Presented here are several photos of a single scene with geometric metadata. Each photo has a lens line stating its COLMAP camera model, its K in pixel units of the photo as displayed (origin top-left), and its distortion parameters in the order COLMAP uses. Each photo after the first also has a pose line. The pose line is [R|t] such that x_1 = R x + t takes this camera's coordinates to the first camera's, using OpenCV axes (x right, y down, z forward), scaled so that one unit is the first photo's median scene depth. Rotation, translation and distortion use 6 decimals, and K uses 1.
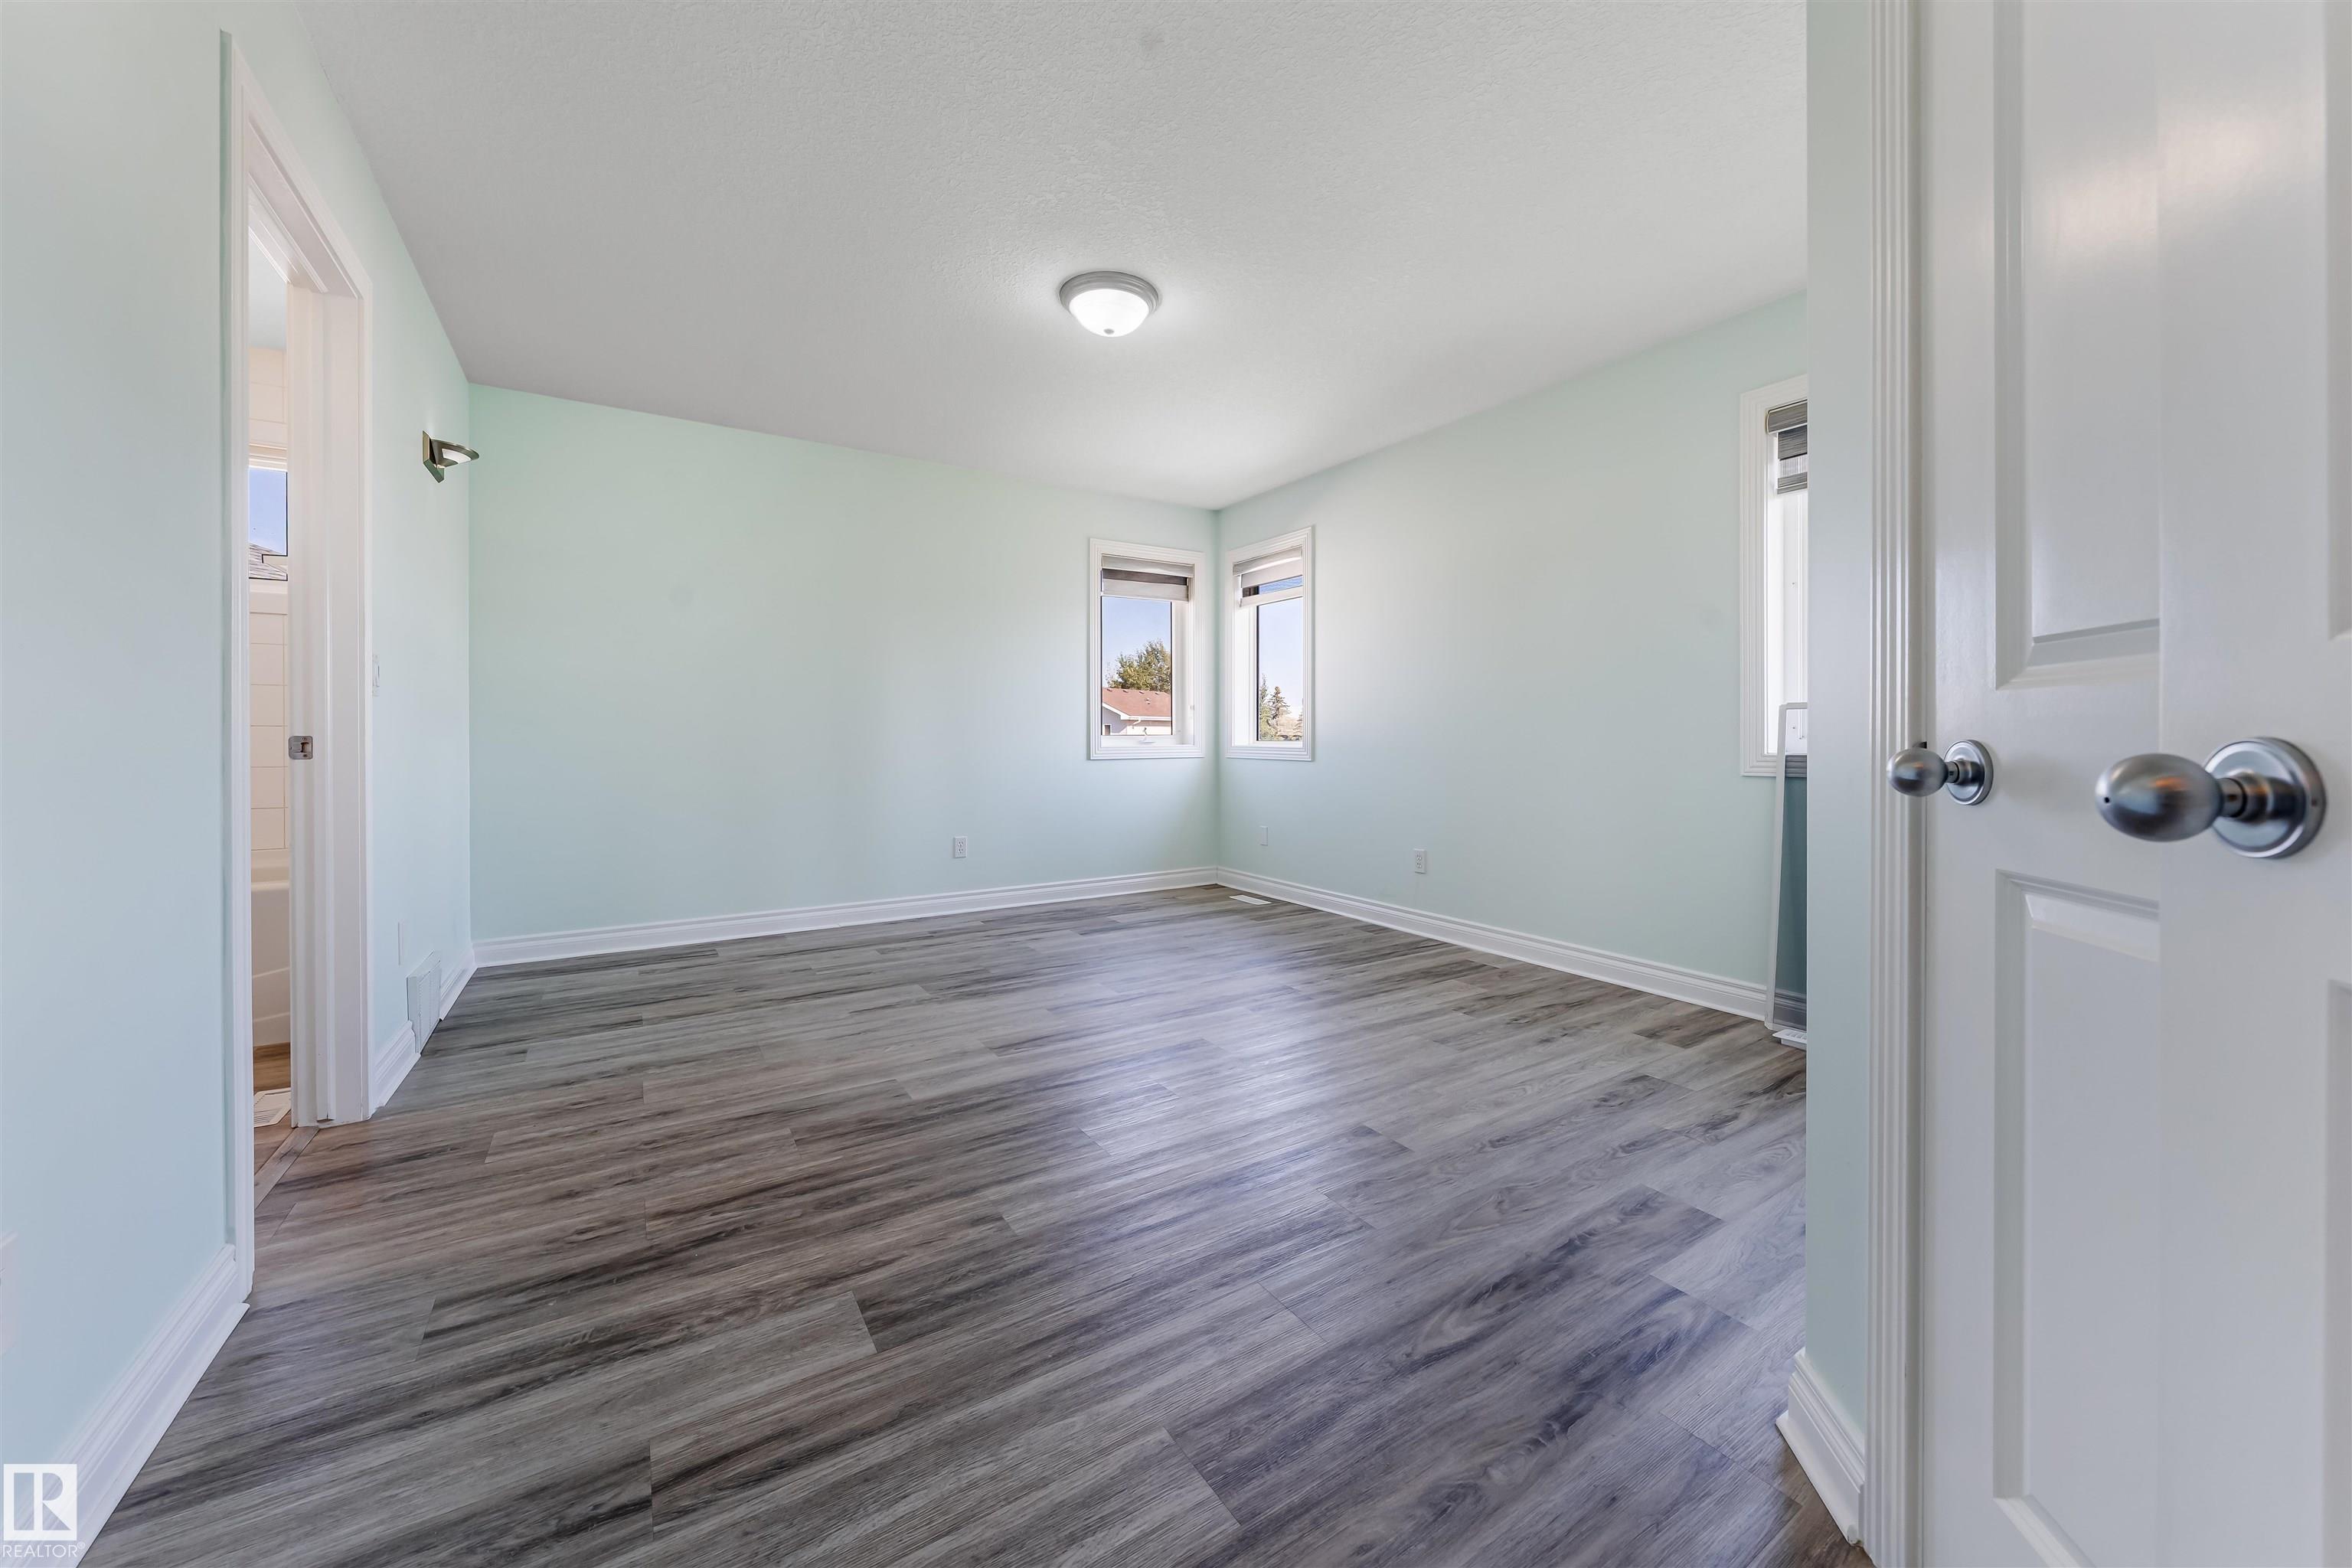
lens RADIAL K [[859.6, 0, 1167.1], [0, 859.6, 736.9], [0, 0, 1]] dist [0.000604, 0.000383]
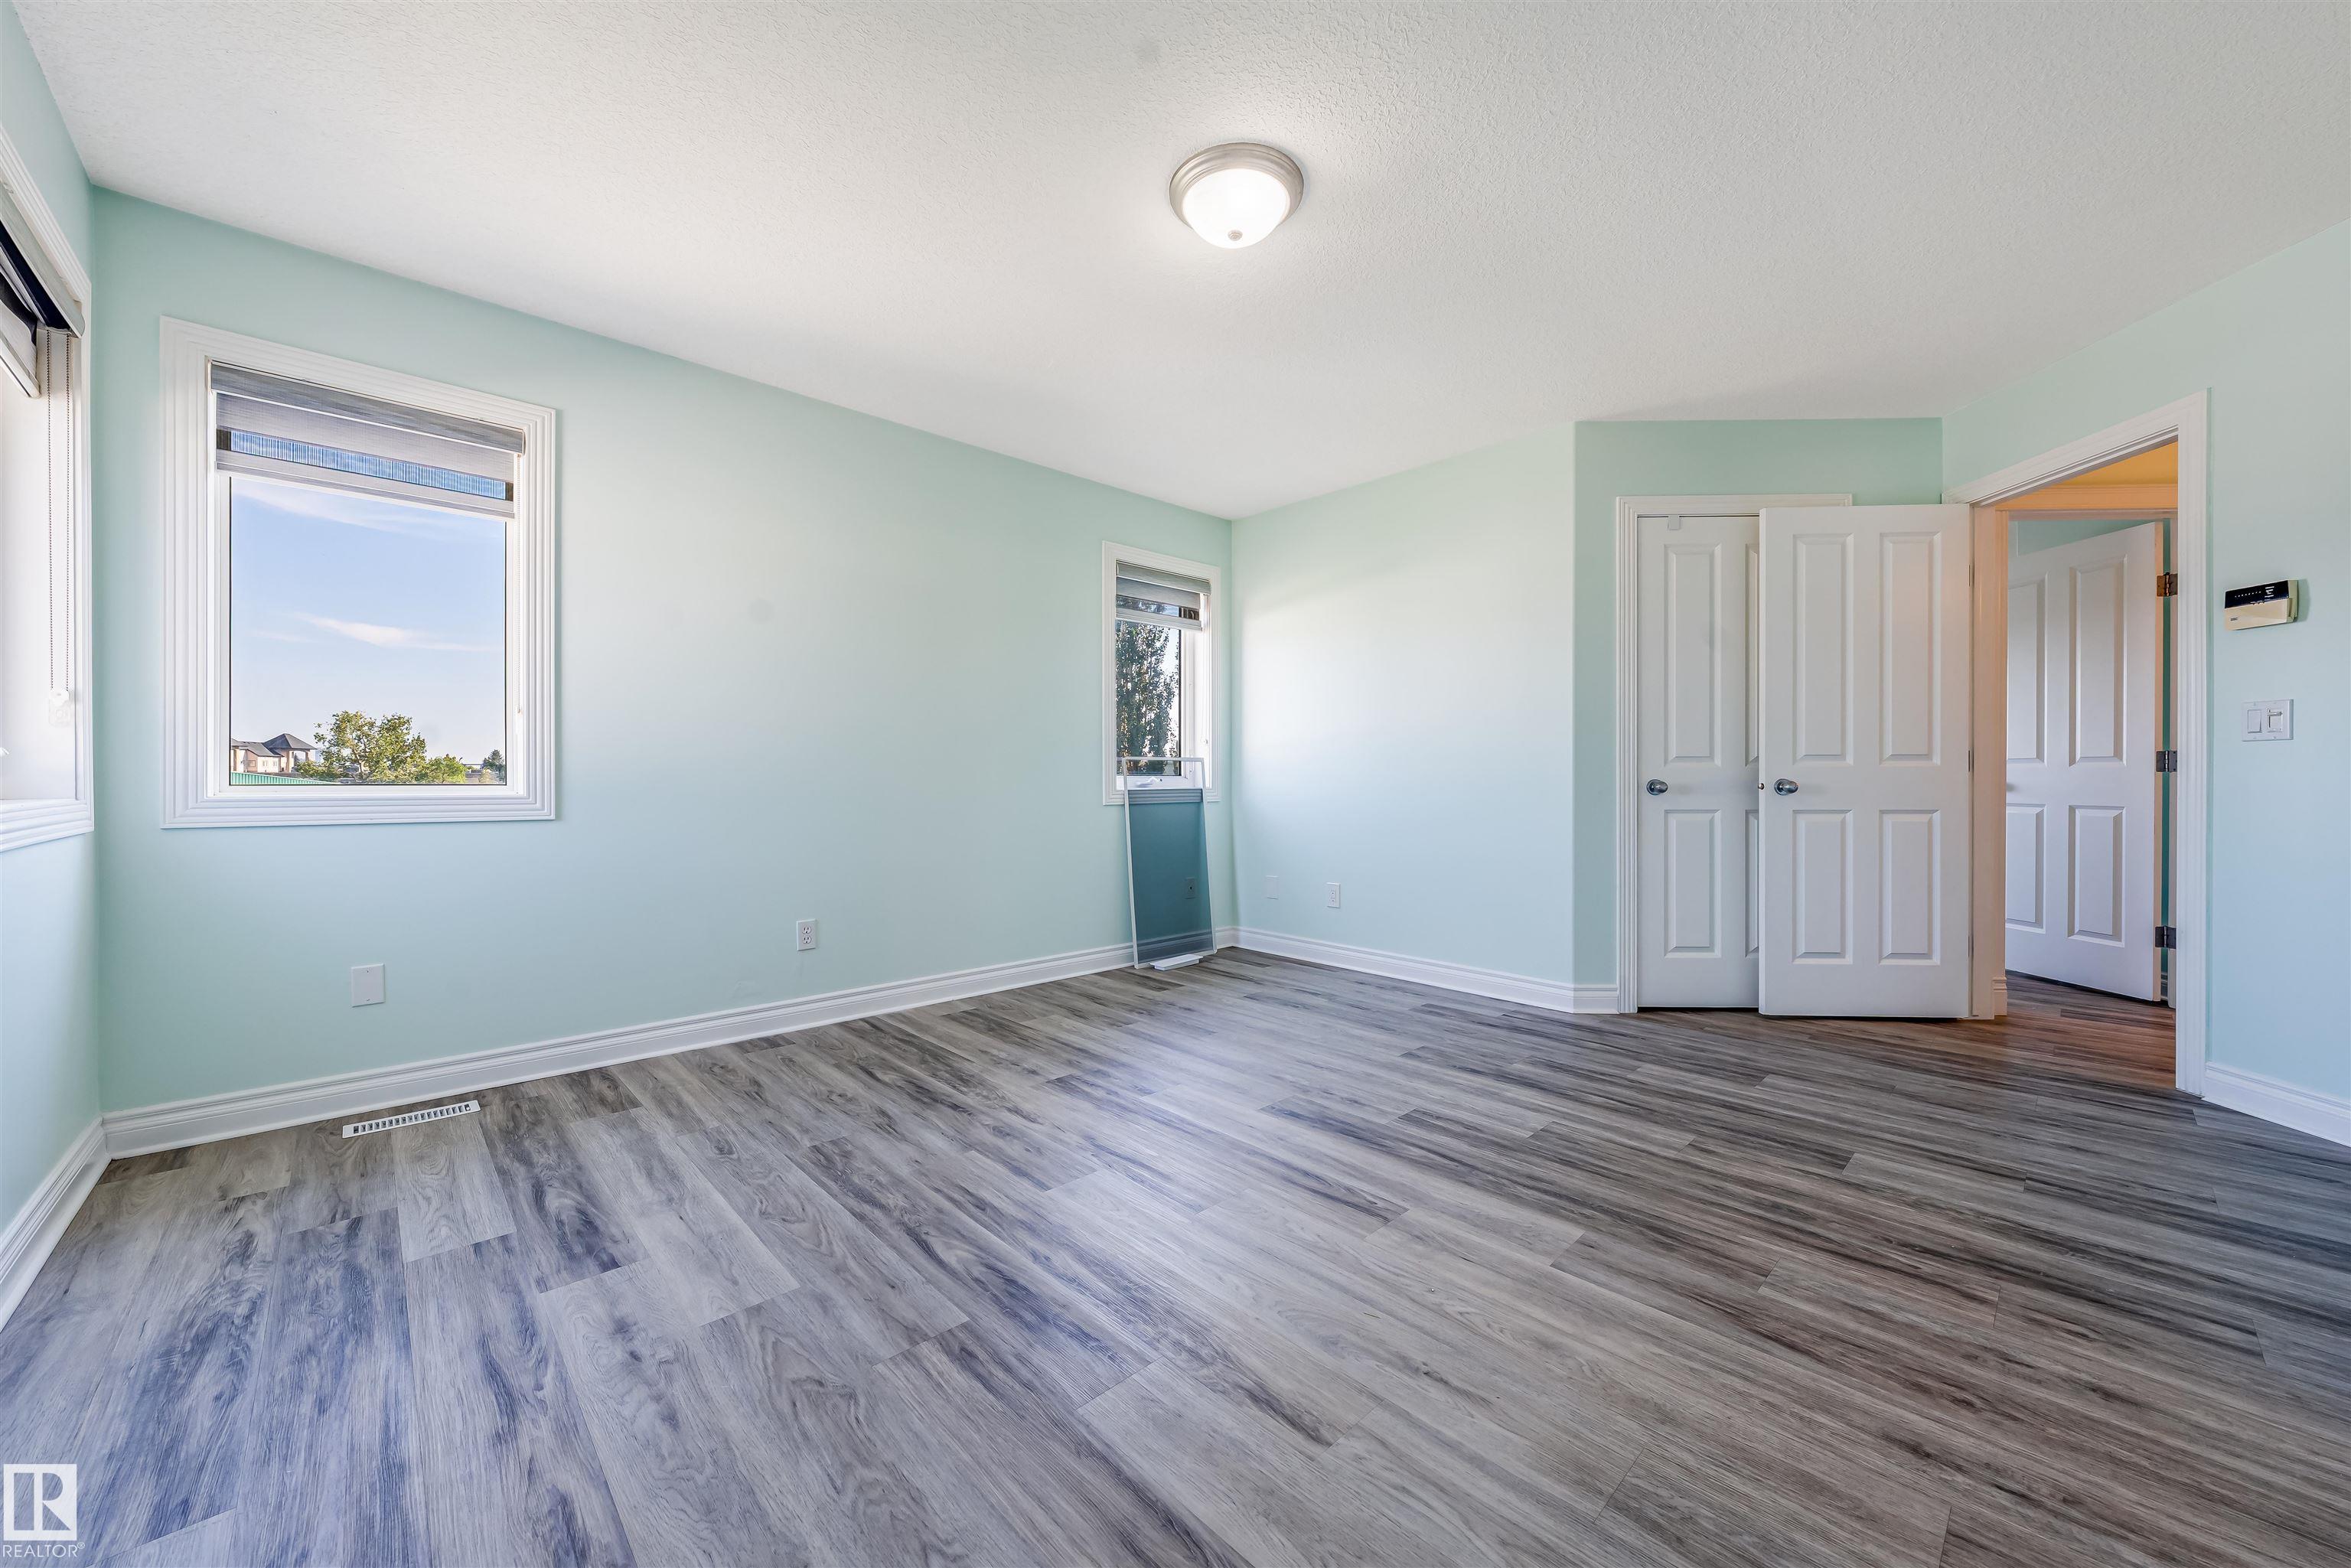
lens RADIAL K [[859.2, 0, 1176.4], [0, 859.2, 784.4], [0, 0, 1]] dist [0.000604, 0.000383]
pose [[-0.185872, -0.006023, 0.982555, -1.263056], [0.000150, 0.999981, 0.006158, 0.005777], [-0.982574, 0.001292, -0.185868, 1.912207]]
